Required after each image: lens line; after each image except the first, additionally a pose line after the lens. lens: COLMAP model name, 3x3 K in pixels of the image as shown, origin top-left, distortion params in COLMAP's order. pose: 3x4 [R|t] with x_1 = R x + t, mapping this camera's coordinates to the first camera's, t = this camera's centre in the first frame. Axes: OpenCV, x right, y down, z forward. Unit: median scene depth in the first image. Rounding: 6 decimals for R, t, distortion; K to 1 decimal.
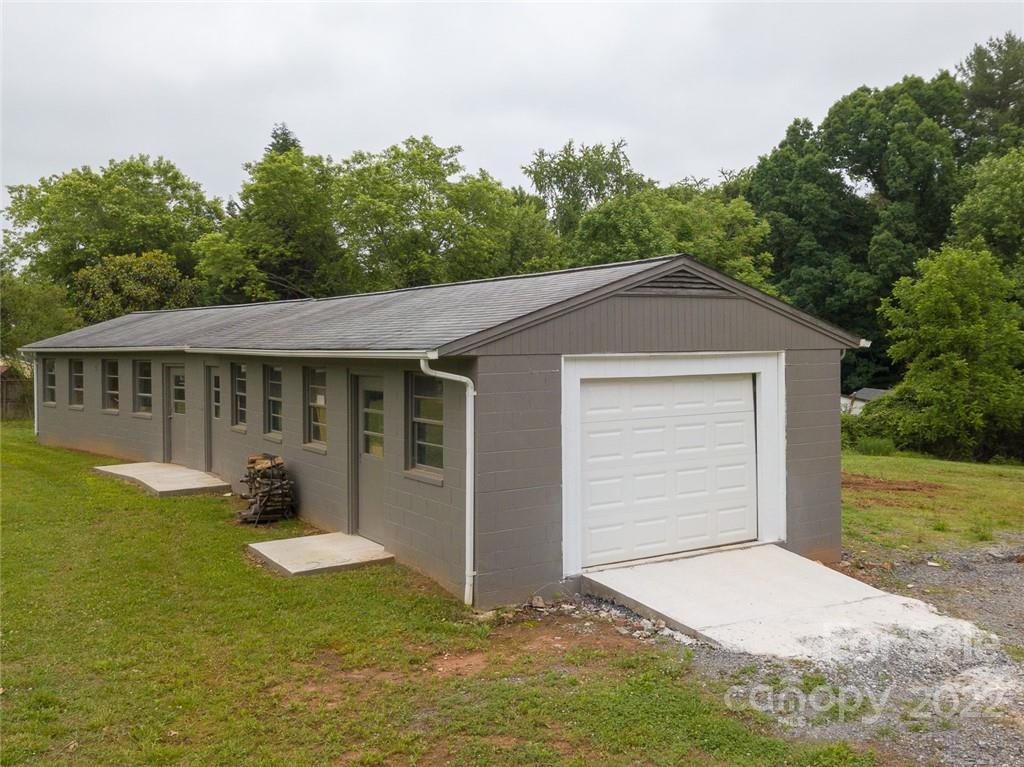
lens RADIAL K [[977.6, 0, 596.2], [0, 977.6, 345.7], [0, 0, 1]] dist [0.017176, -0.003924]
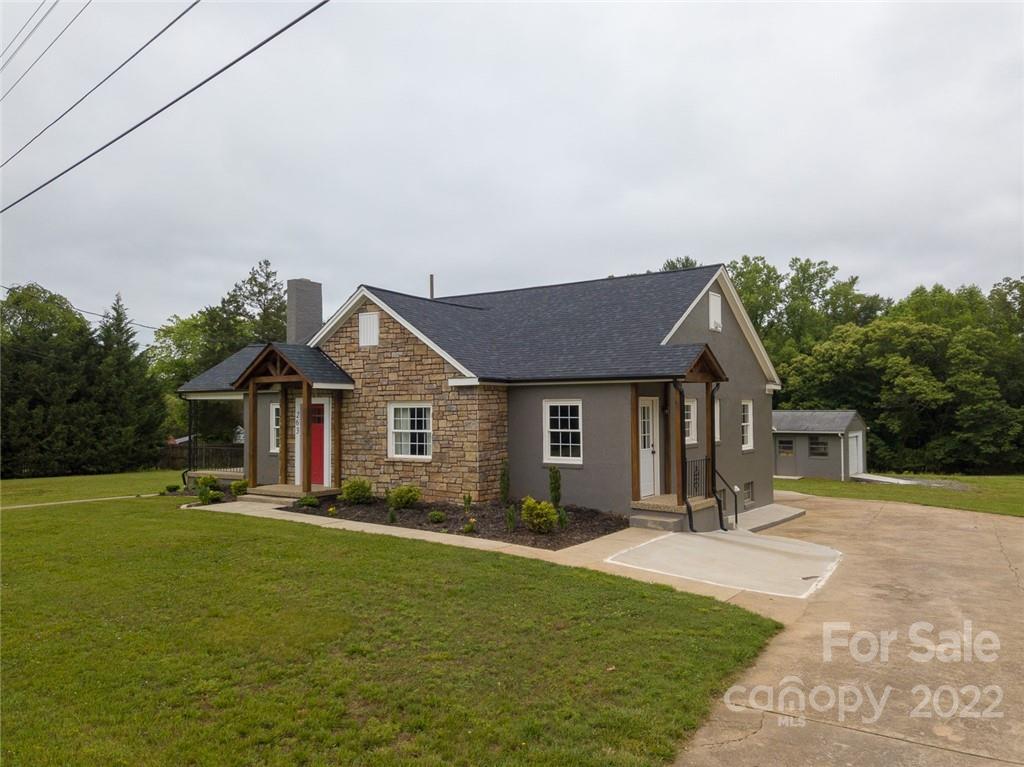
lens RADIAL K [[786.3, 0, 529.0], [0, 786.3, 379.4], [0, 0, 1]] dist [0.108559, -0.169088]
pose [[0.926432, 0.014074, 0.376198, -0.488193], [0.001108, 0.999195, -0.040110, -0.015851], [-0.376459, 0.037576, 0.925671, -0.342467]]
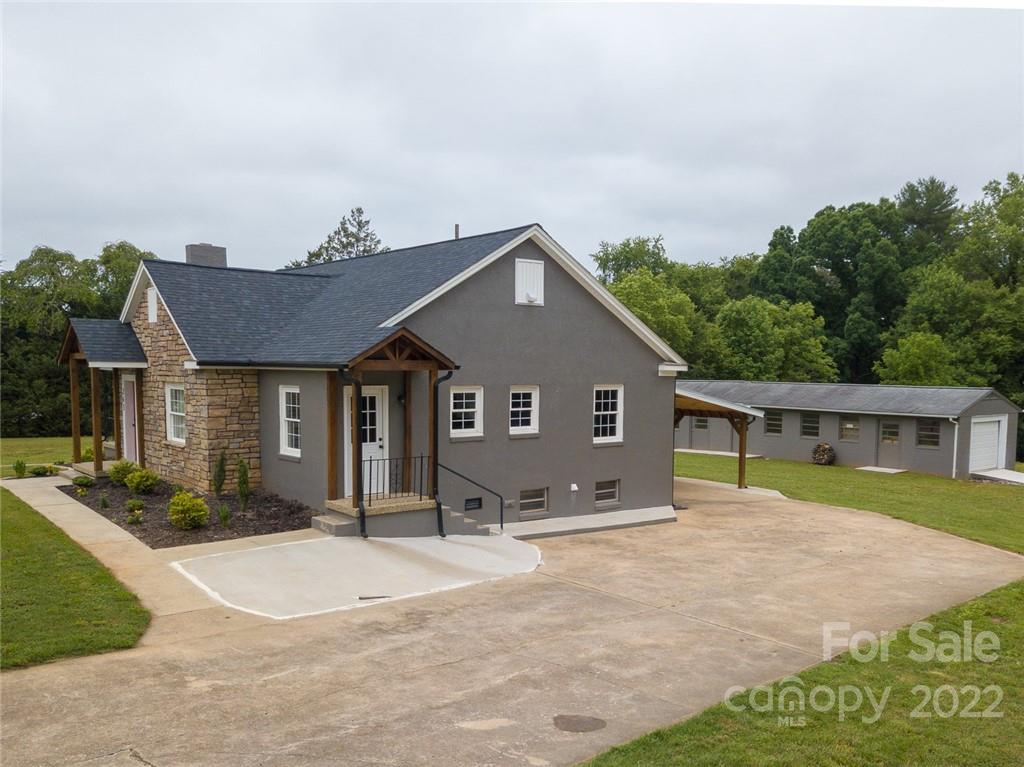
lens RADIAL K [[912.7, 0, 547.7], [0, 912.7, 438.6], [0, 0, 1]] dist [0.061298, -0.103363]
pose [[0.994300, 0.006564, 0.106417, -0.333501], [-0.015166, 0.996662, 0.080222, -0.027138], [-0.105535, -0.081379, 0.991080, -0.389777]]
